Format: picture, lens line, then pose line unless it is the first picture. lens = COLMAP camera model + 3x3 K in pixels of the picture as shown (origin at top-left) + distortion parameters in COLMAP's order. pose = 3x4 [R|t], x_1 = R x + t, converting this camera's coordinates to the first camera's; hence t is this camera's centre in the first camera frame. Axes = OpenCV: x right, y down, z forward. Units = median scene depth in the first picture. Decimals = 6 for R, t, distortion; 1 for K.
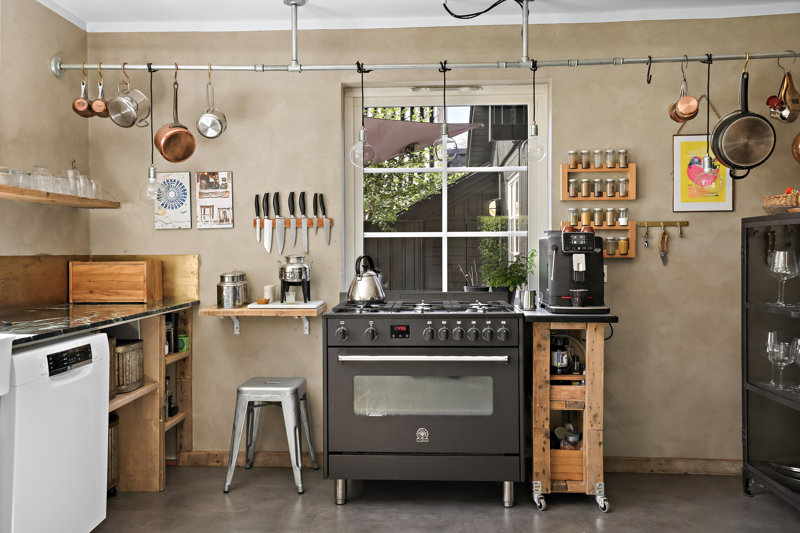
lens RADIAL K [[690.0, 0, 400.5], [0, 690.0, 265.0], [0, 0, 1]] dist [0.007859, 0.005033]
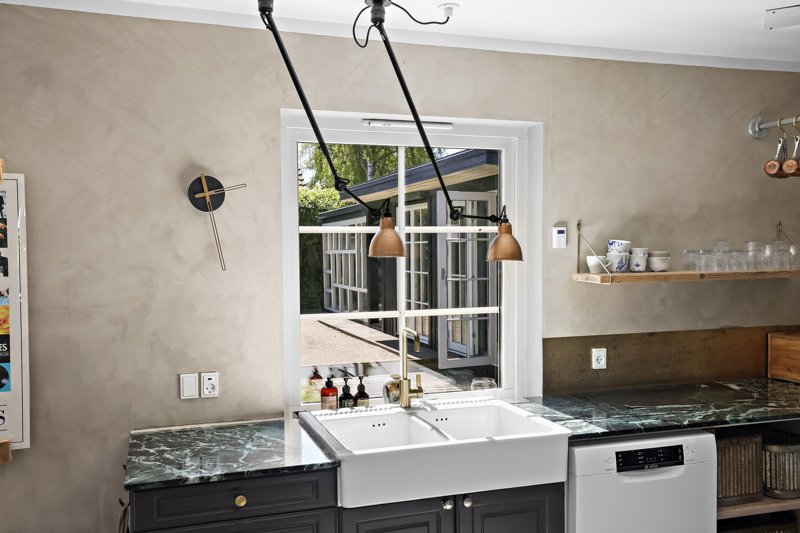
lens RADIAL K [[722.3, 0, 399.4], [0, 722.3, 265.9], [0, 0, 1]] dist [0.062712, 0.003167]
pose [[0.353049, 0.022556, -0.935333, 0.300282], [-0.003219, 0.999733, 0.022894, -0.129830], [0.935599, -0.005072, 0.353027, 0.203124]]
